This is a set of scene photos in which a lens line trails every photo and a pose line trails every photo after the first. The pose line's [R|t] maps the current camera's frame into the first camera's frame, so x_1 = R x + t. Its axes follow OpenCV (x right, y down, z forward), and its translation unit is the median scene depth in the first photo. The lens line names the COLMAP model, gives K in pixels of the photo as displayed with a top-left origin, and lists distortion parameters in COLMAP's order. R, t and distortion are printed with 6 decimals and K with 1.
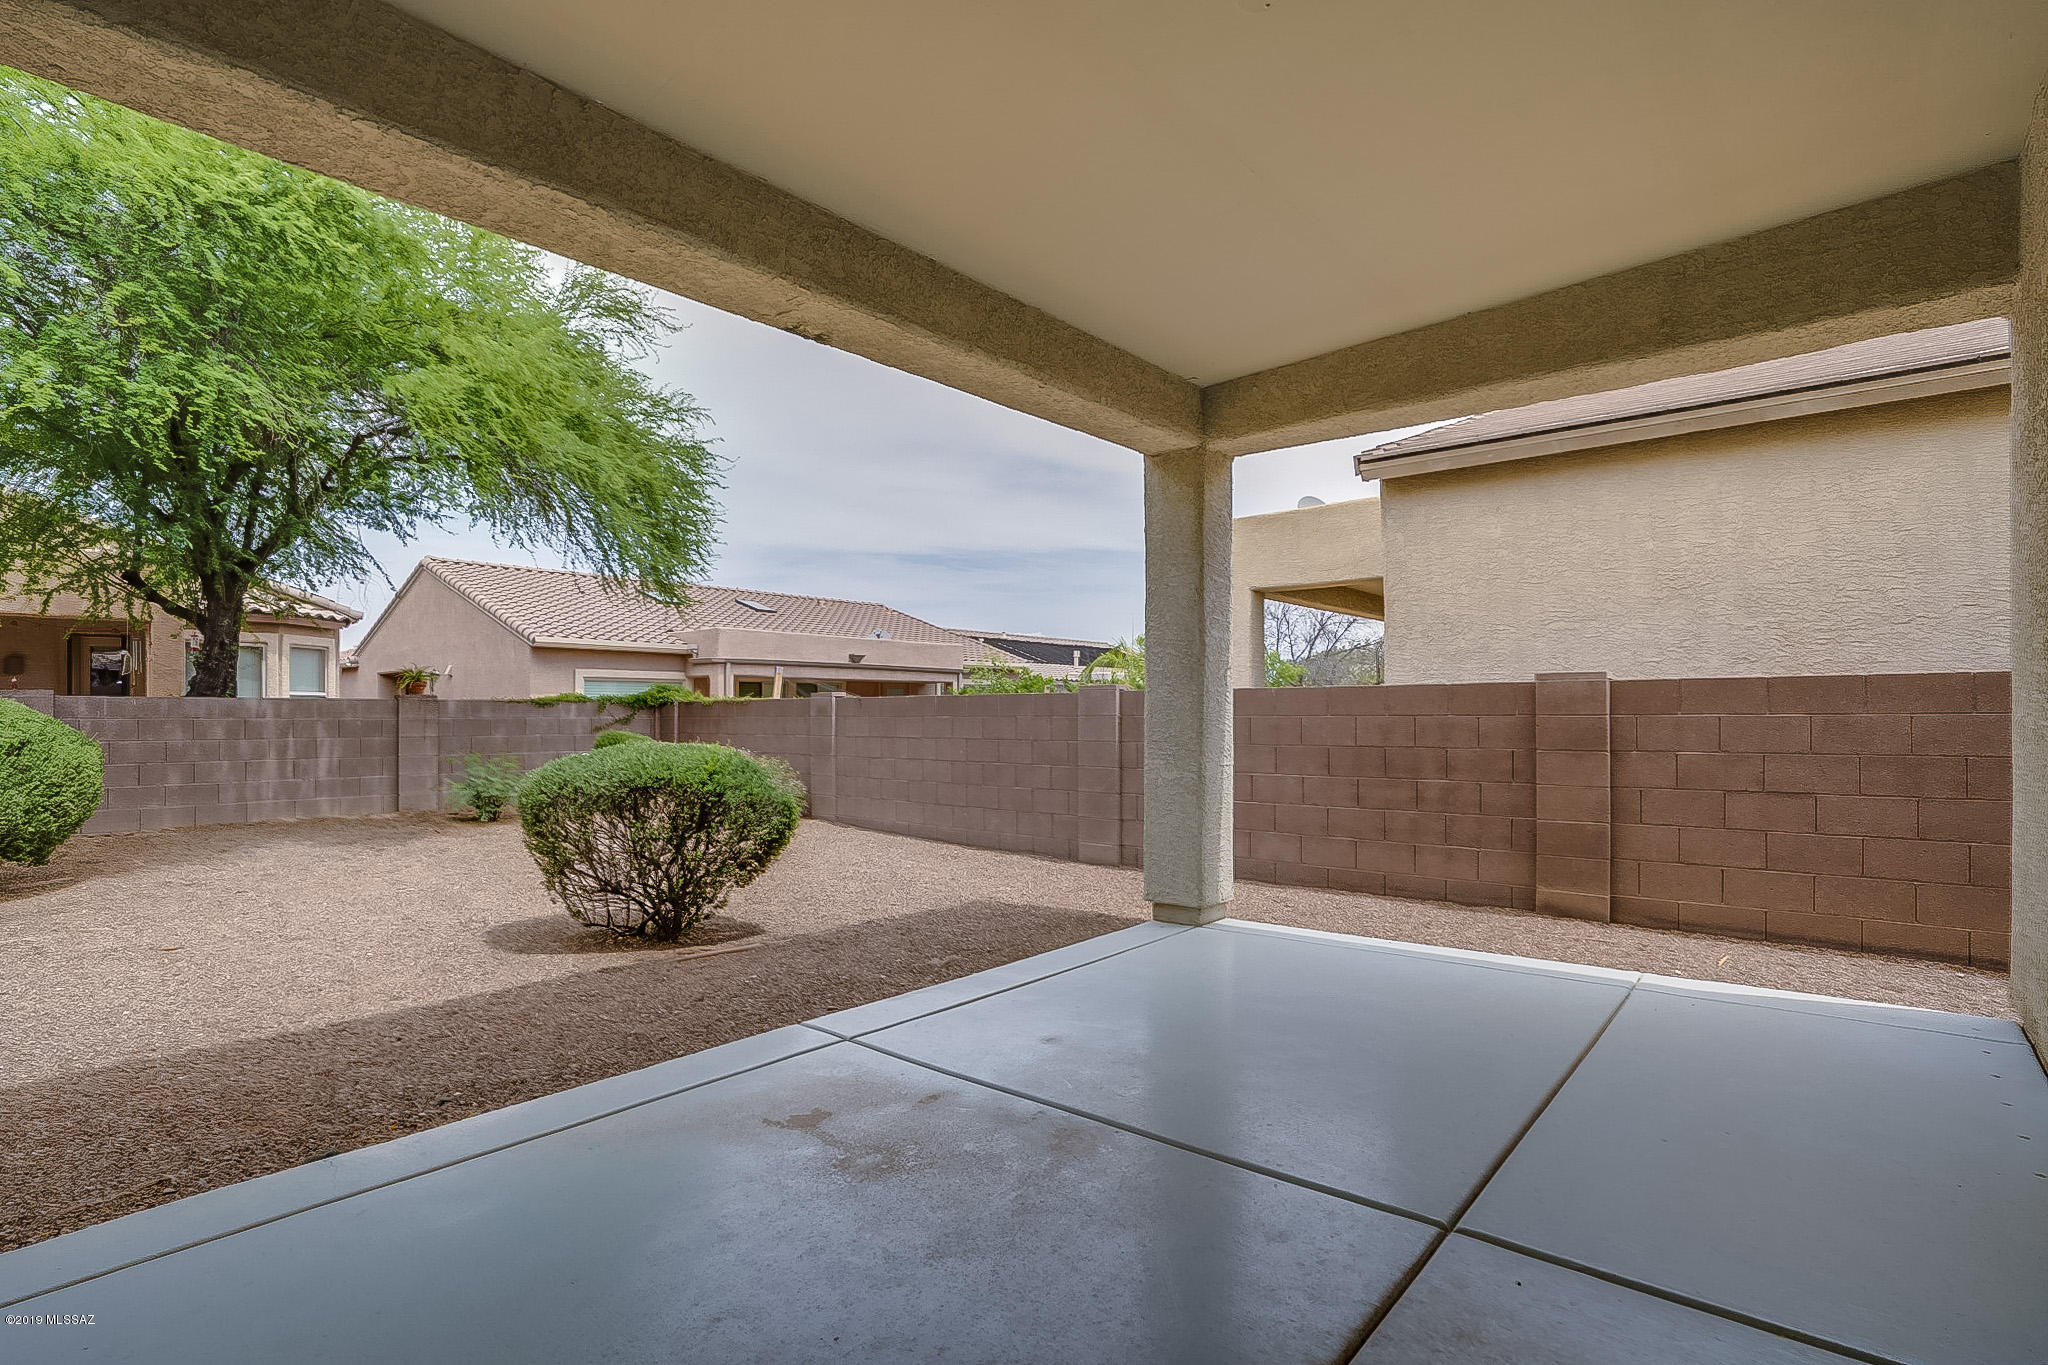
lens RADIAL K [[959.7, 0, 1032.5], [0, 959.7, 690.2], [0, 0, 1]] dist [-0.057529, 0.022096]
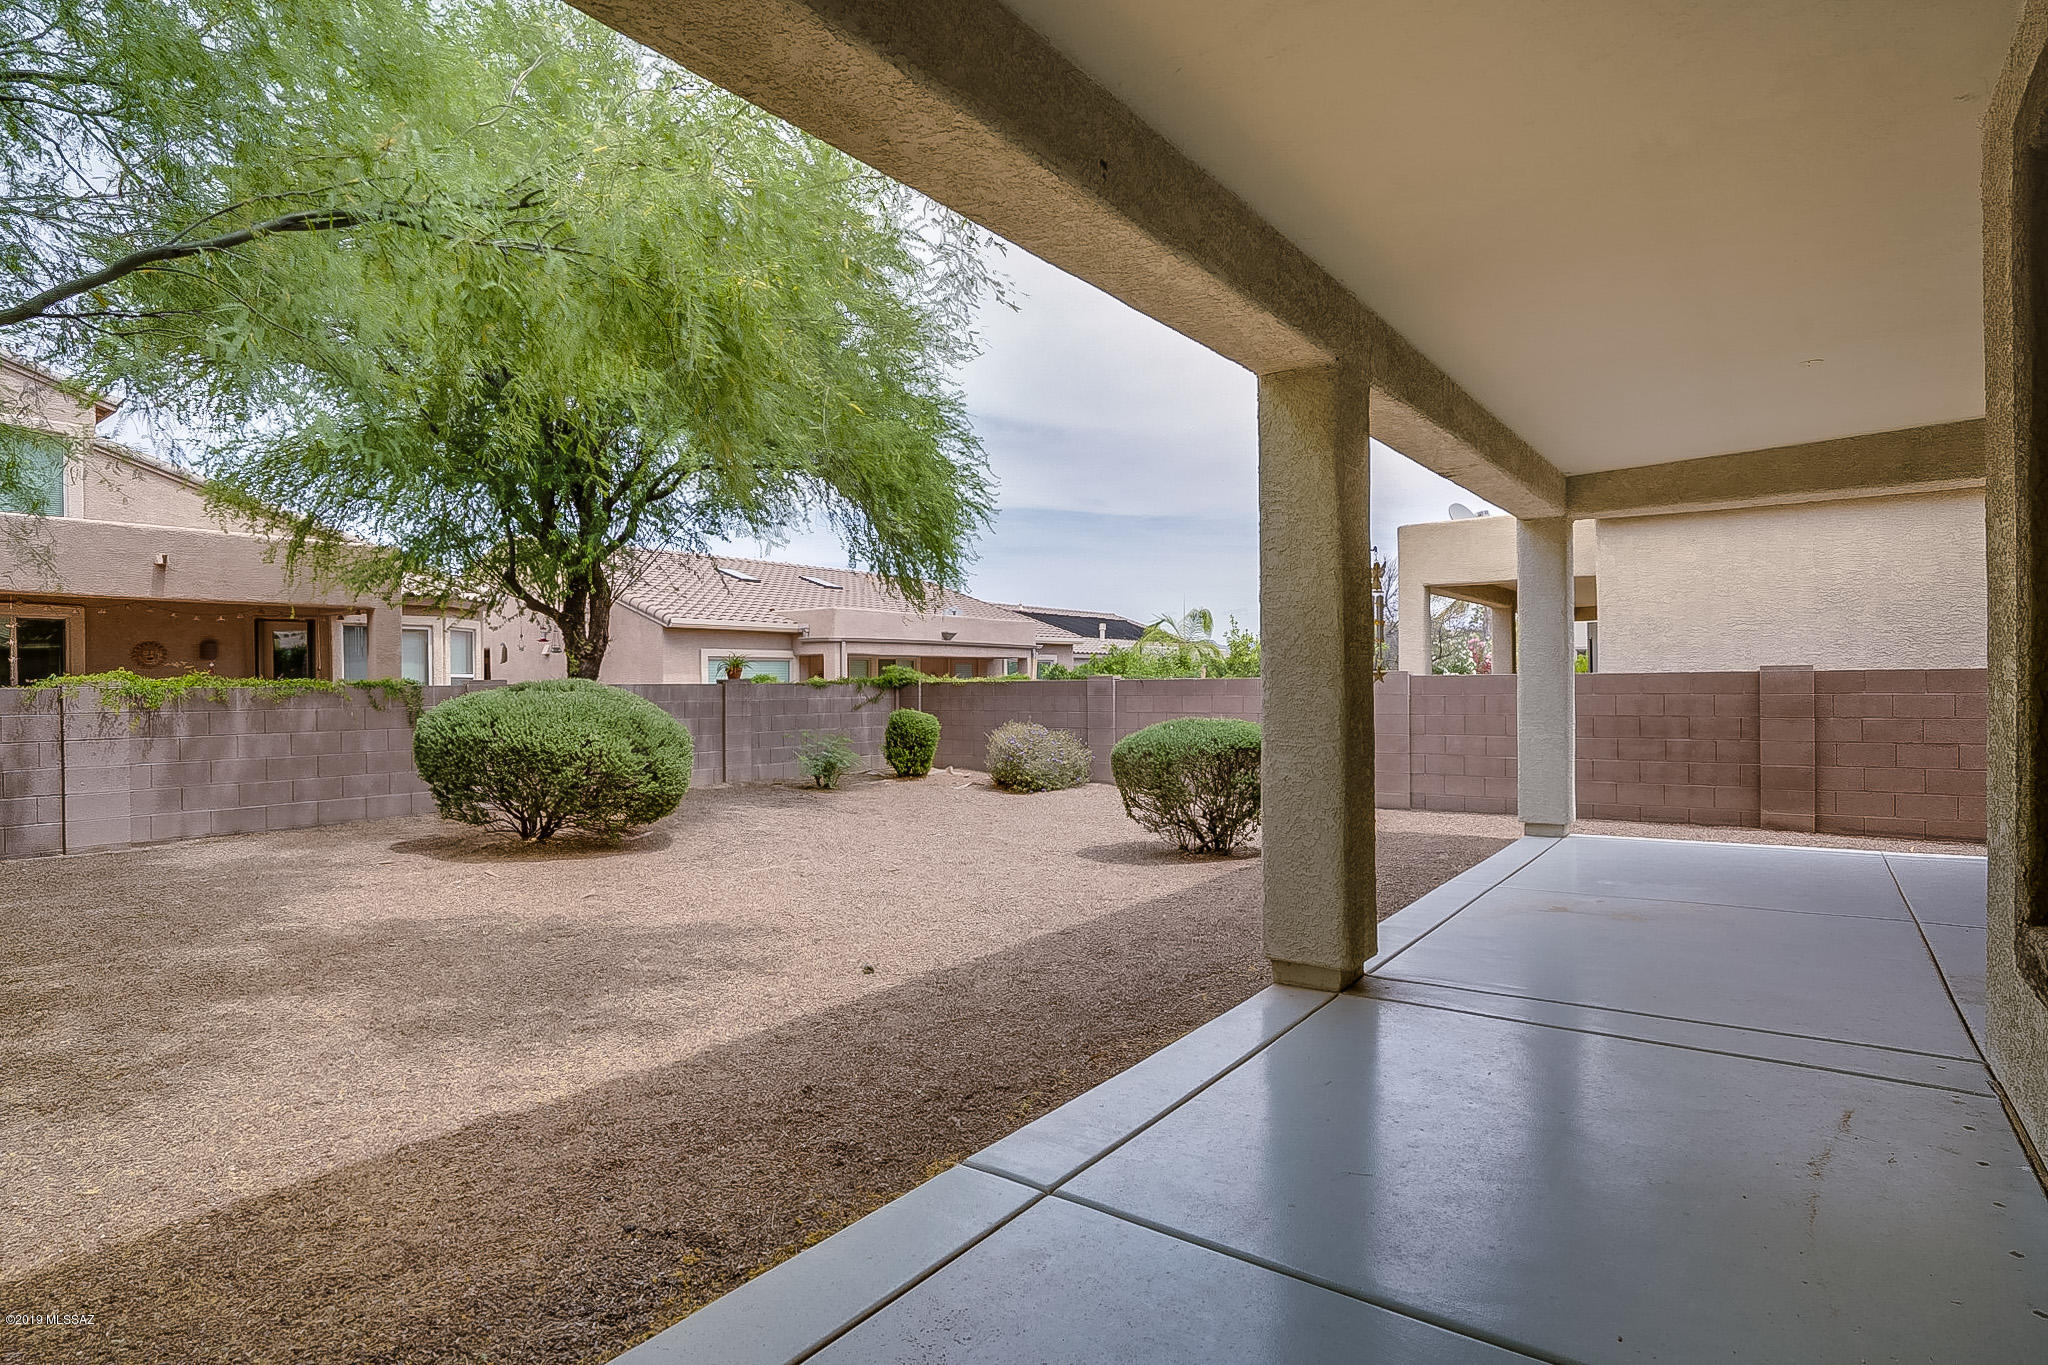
lens RADIAL K [[1054.1, 0, 1024.4], [0, 1054.1, 665.6], [0, 0, 1]] dist [-0.057721, 0.033252]
pose [[0.997143, -0.005120, 0.075369, -0.432484], [0.004609, 0.999965, 0.006944, -0.020010], [-0.075402, -0.006577, 0.997132, -0.304440]]
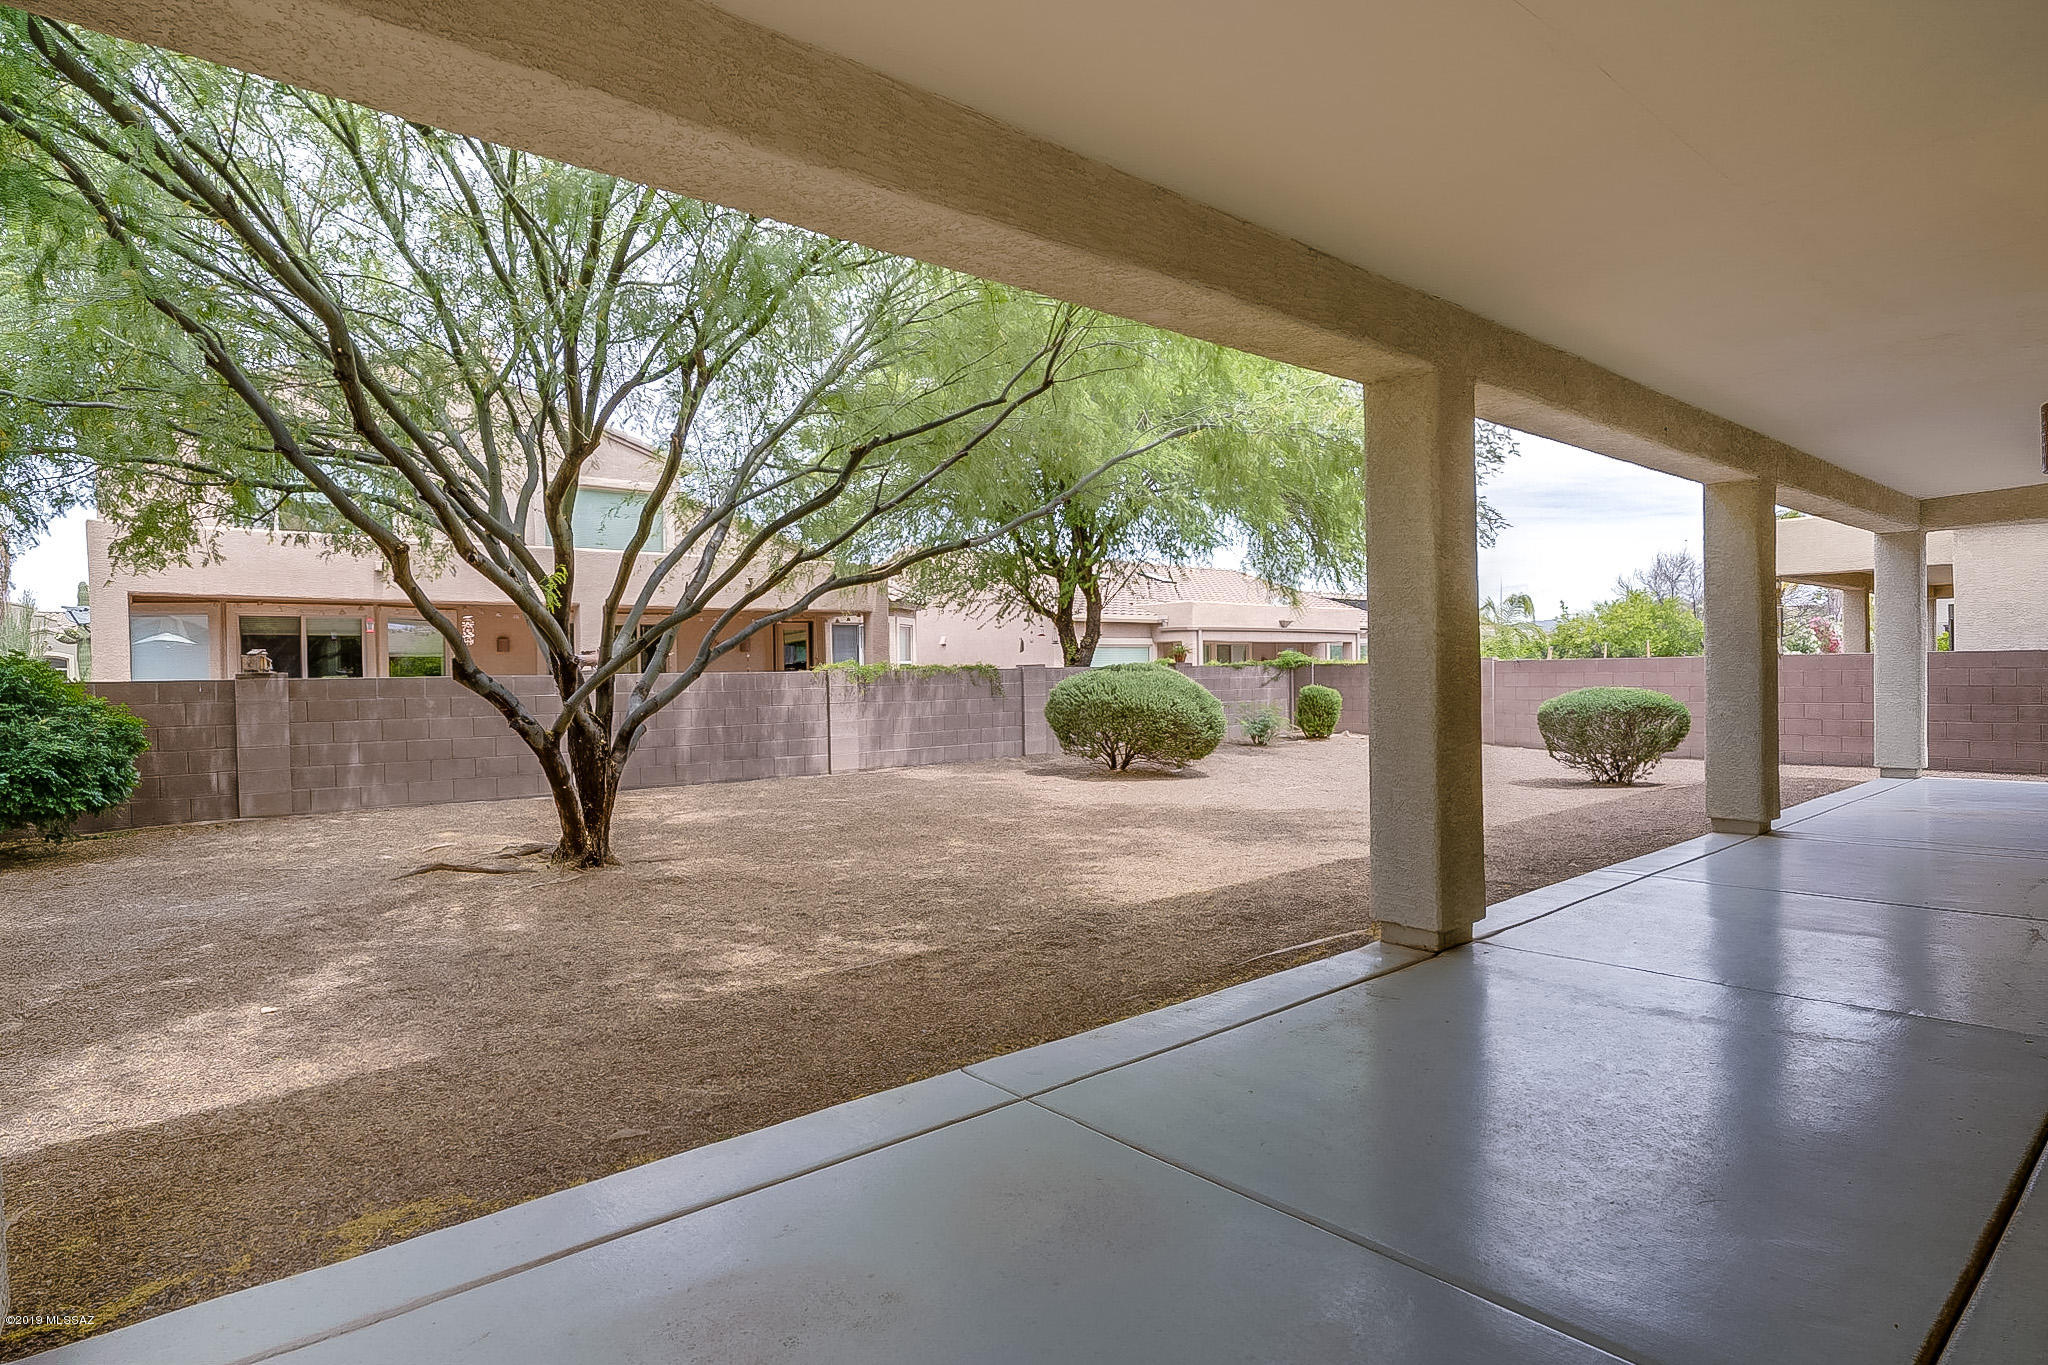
lens RADIAL K [[1081.0, 0, 1015.9], [0, 1081.0, 676.8], [0, 0, 1]] dist [0.002297, 0.001487]
pose [[0.988692, -0.012659, -0.149424, -0.710199], [0.017279, 0.999411, 0.029662, -0.030328], [0.148961, -0.031908, 0.988328, -0.783507]]
